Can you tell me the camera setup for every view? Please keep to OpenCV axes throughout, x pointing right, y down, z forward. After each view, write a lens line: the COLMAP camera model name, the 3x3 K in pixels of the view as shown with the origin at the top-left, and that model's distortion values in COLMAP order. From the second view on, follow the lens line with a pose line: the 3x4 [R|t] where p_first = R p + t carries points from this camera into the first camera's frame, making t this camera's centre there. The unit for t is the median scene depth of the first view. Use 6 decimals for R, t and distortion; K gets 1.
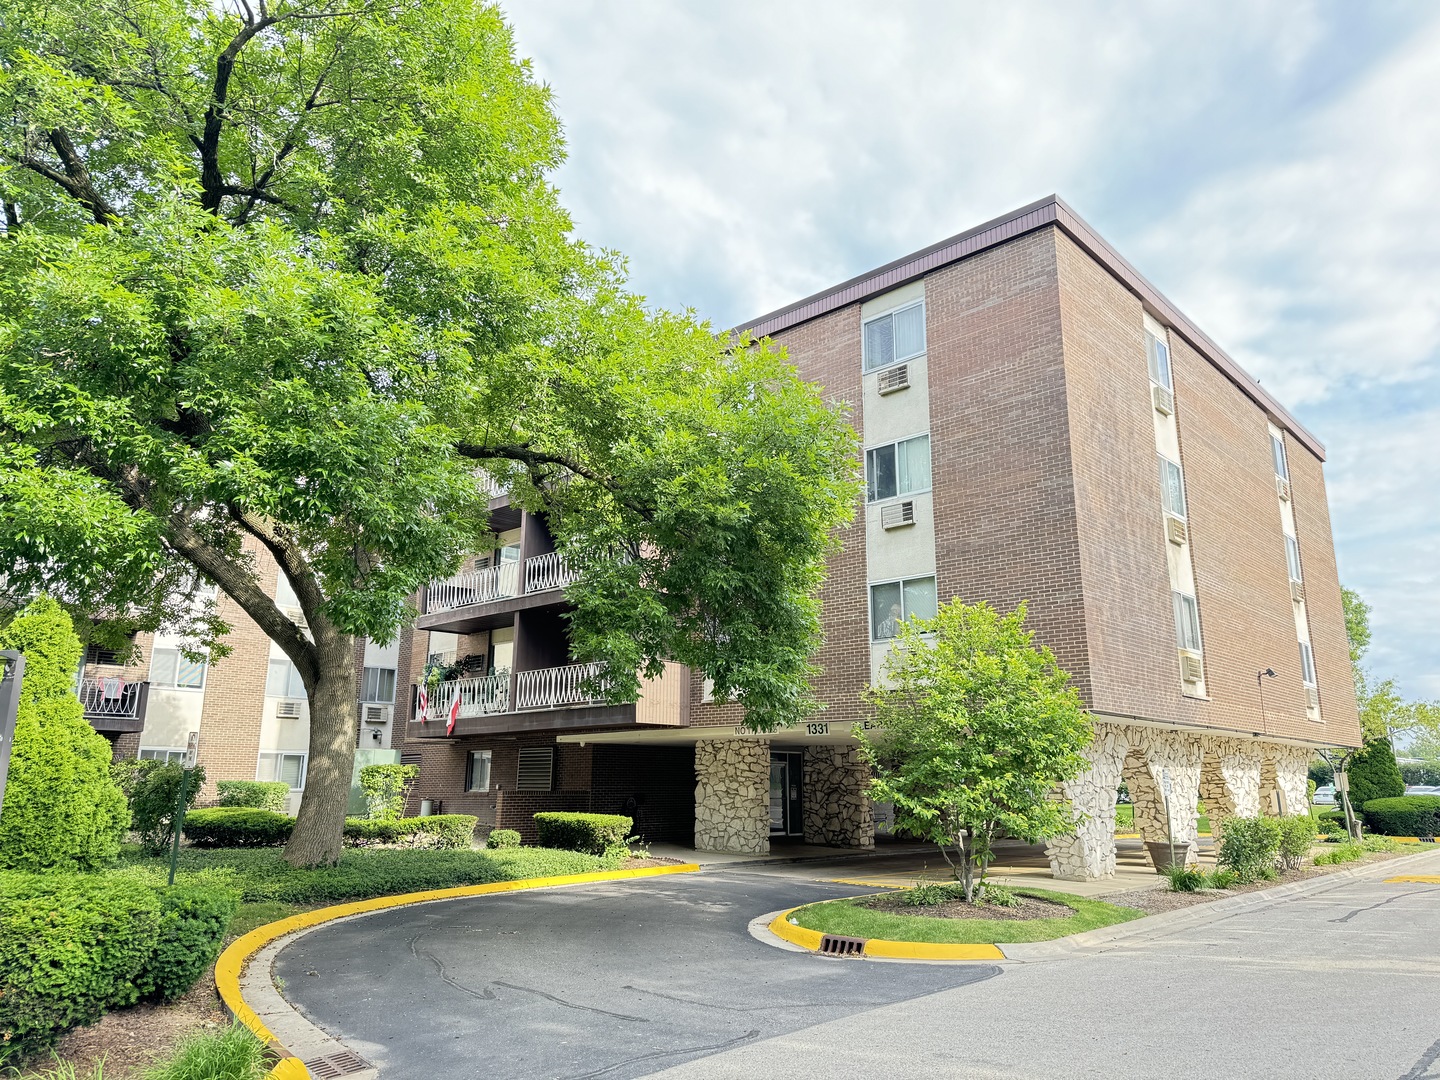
lens RADIAL K [[993.7, 0, 720.0], [0, 993.7, 540.0], [0, 0, 1]] dist [0.153045, -0.284264]
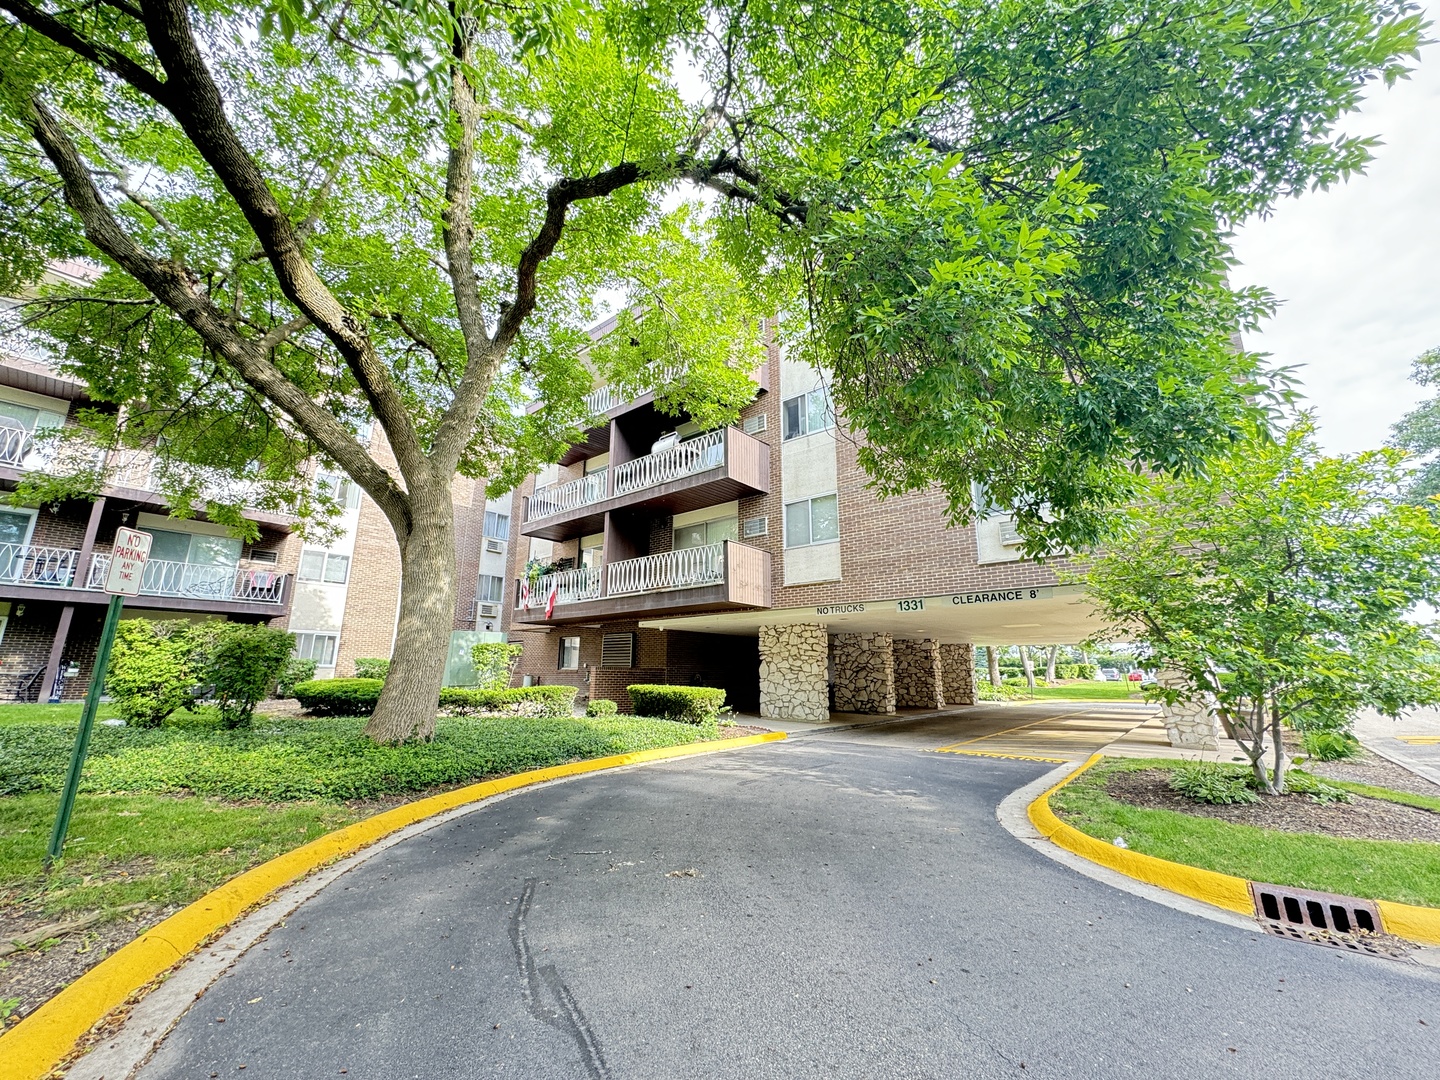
lens RADIAL K [[583.9, 0, 720.0], [0, 583.9, 540.0], [0, 0, 1]] dist [-0.009973, 0.000040]
pose [[0.999149, 0.010507, 0.039876, -0.103729], [-0.011110, 0.999827, 0.014934, 0.095292], [-0.039713, -0.015364, 0.999093, 0.338375]]
